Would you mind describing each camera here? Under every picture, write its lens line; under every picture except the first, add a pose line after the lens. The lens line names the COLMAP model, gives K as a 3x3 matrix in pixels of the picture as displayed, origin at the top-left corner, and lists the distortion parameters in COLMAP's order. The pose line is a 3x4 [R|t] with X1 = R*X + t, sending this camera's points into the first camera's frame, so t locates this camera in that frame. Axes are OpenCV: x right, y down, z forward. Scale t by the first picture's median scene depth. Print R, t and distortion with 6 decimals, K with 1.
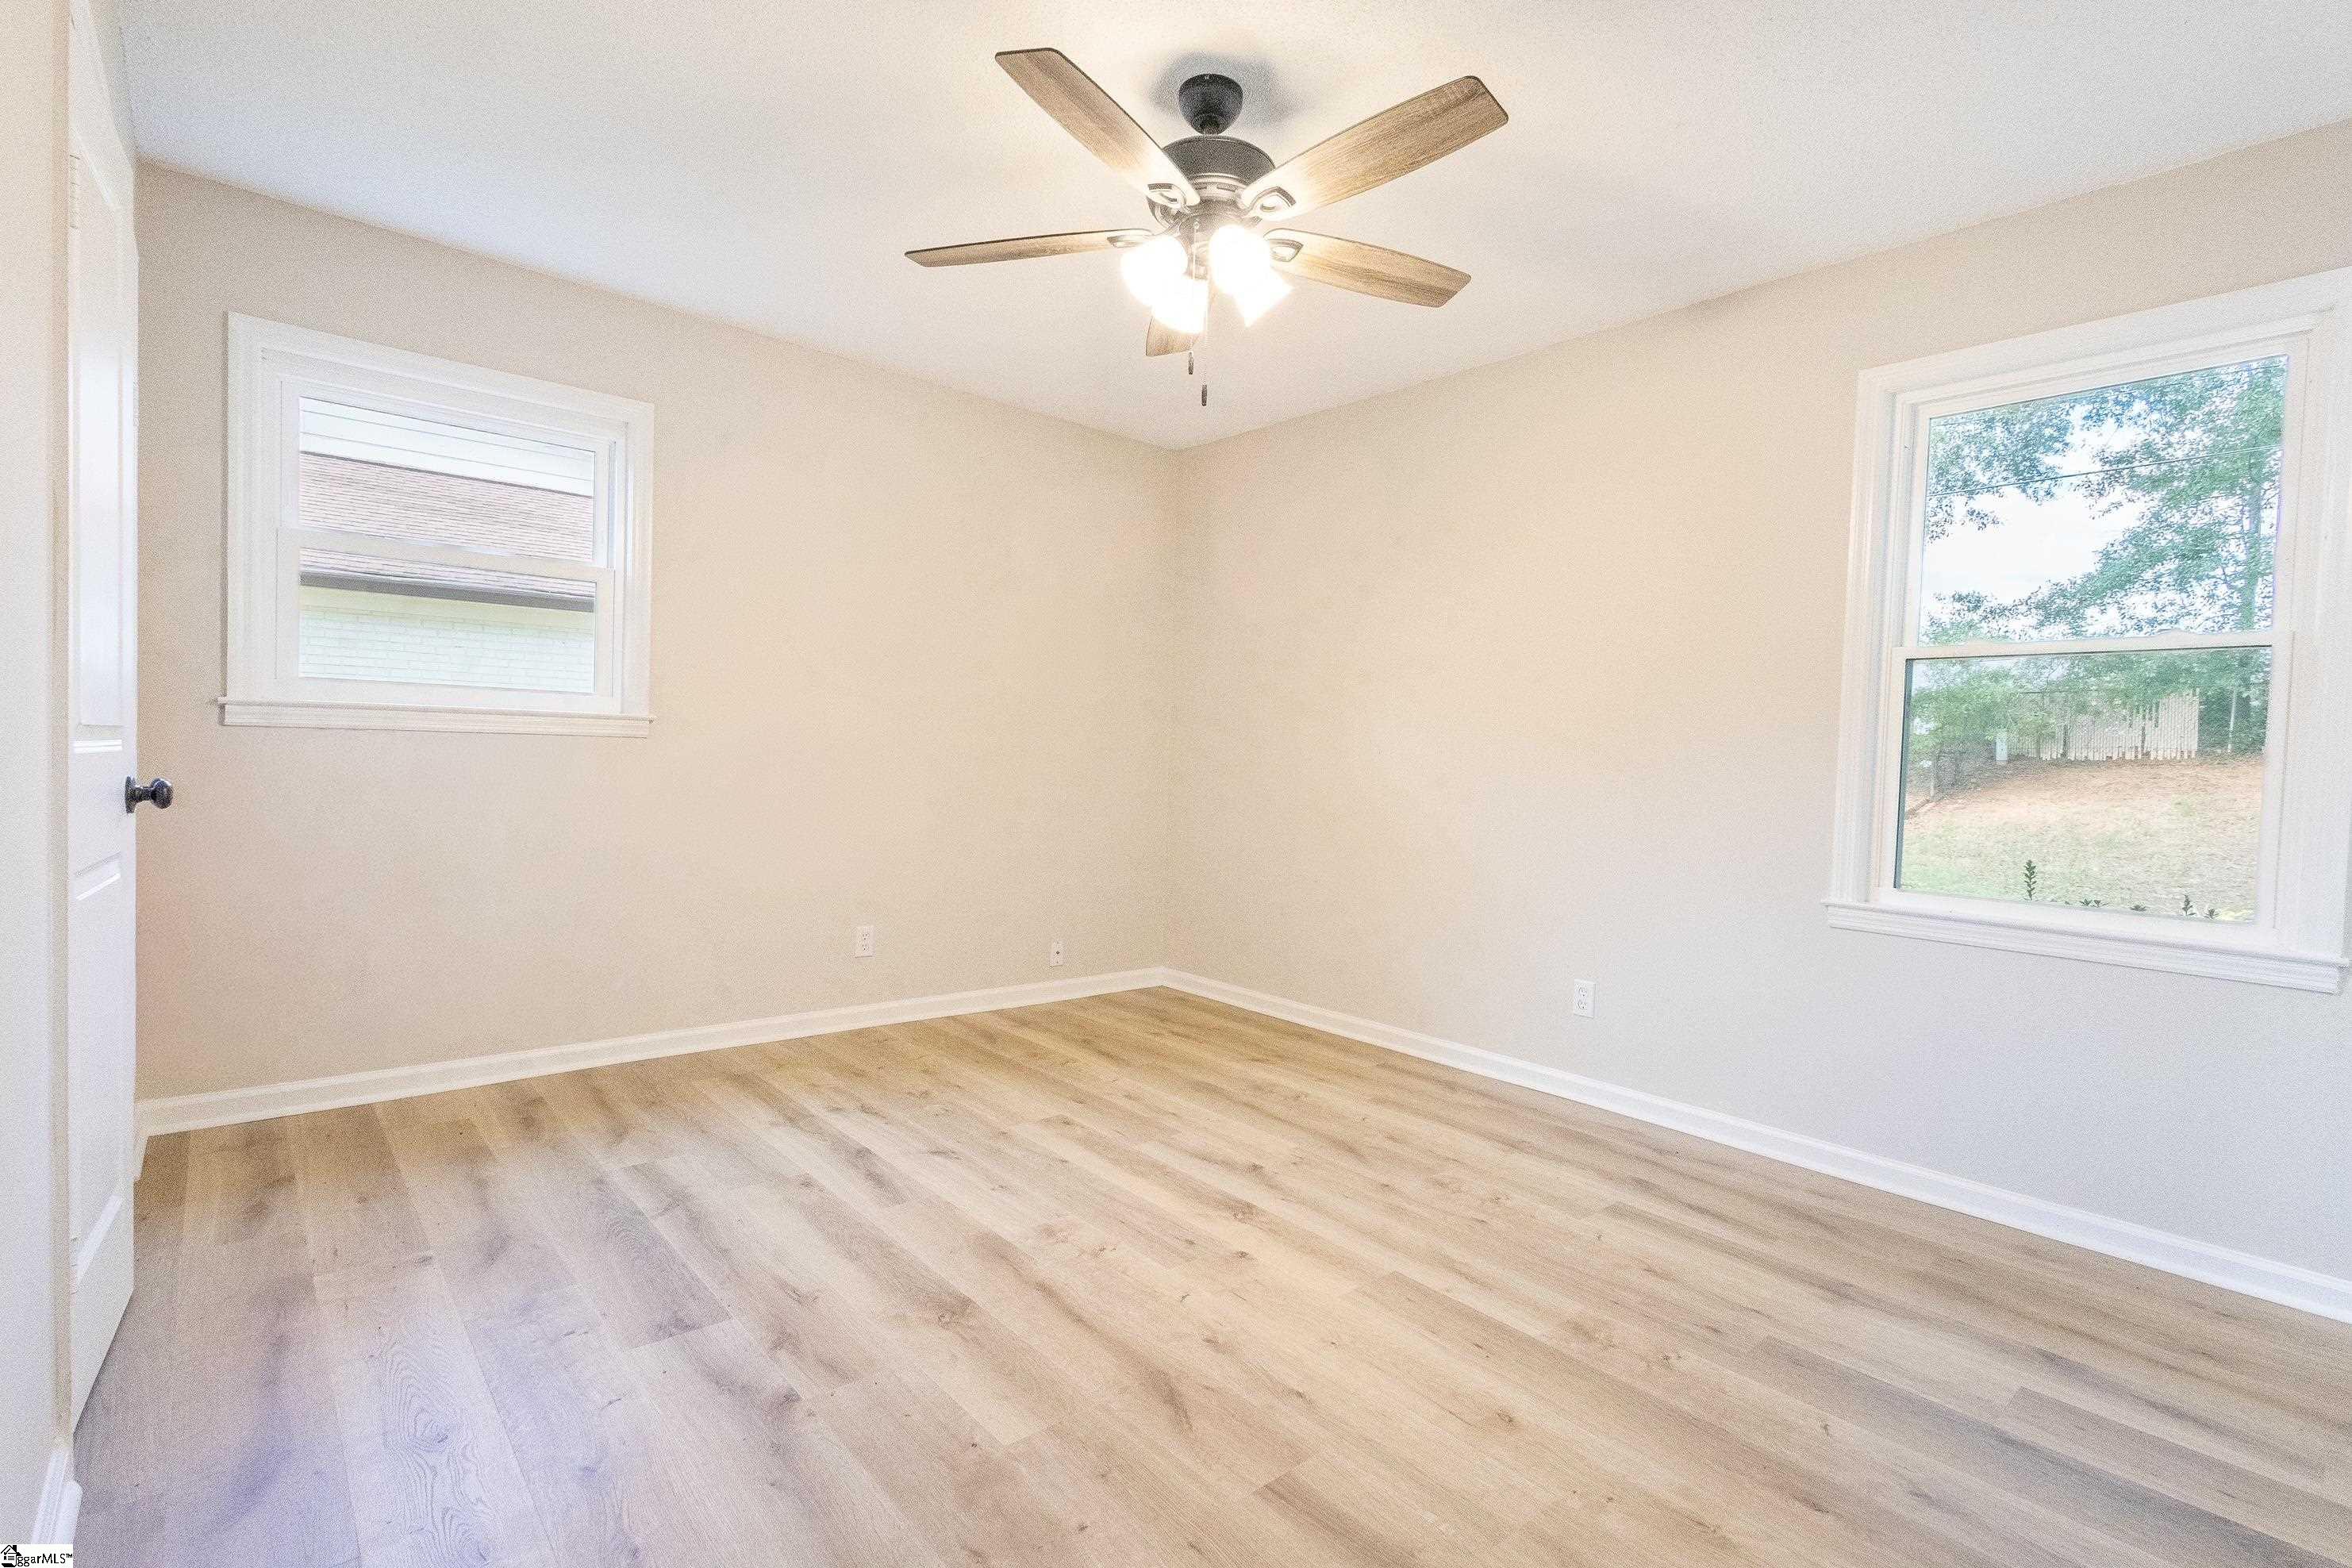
lens RADIAL K [[1094.8, 0, 1159.7], [0, 1094.8, 781.0], [0, 0, 1]] dist [0.012733, -0.000168]
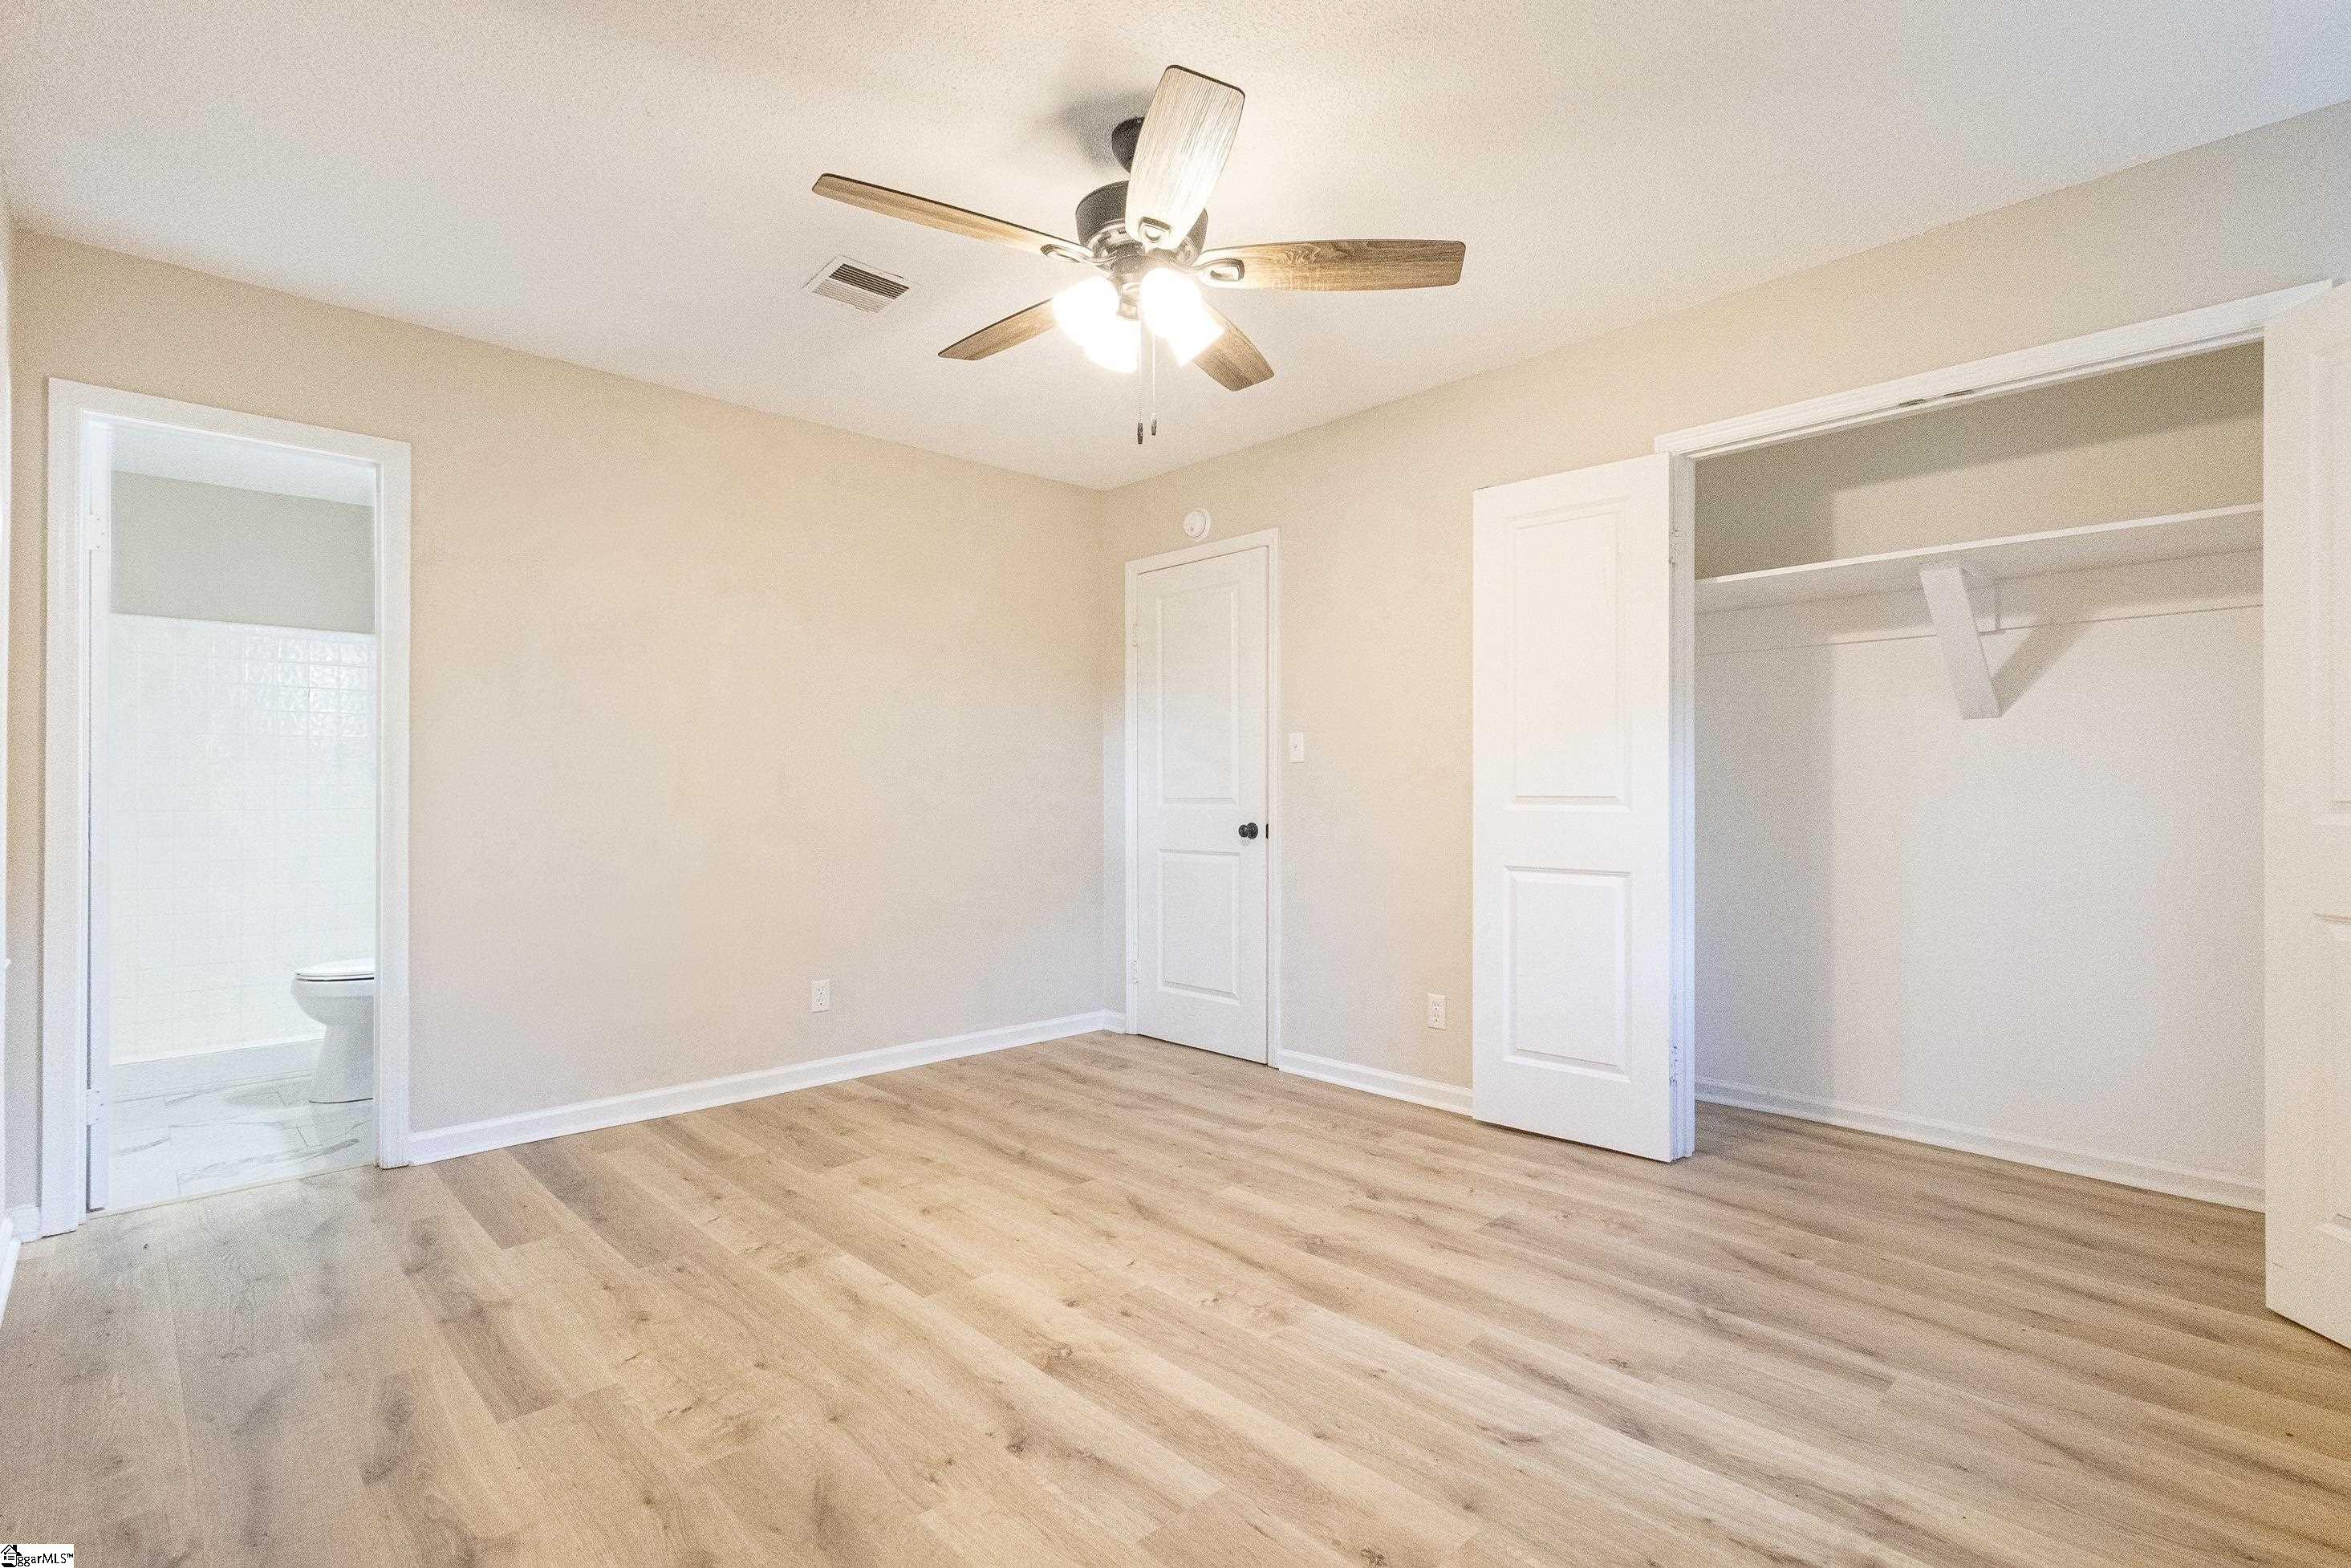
lens RADIAL K [[1094.4, 0, 1159.2], [0, 1094.4, 781.0], [0, 0, 1]] dist [0.012733, -0.000168]
pose [[-0.998233, -0.032235, -0.049924, 0.062443], [-0.032659, 0.999437, 0.007697, -0.043926], [0.049647, 0.009314, -0.998723, 1.994466]]
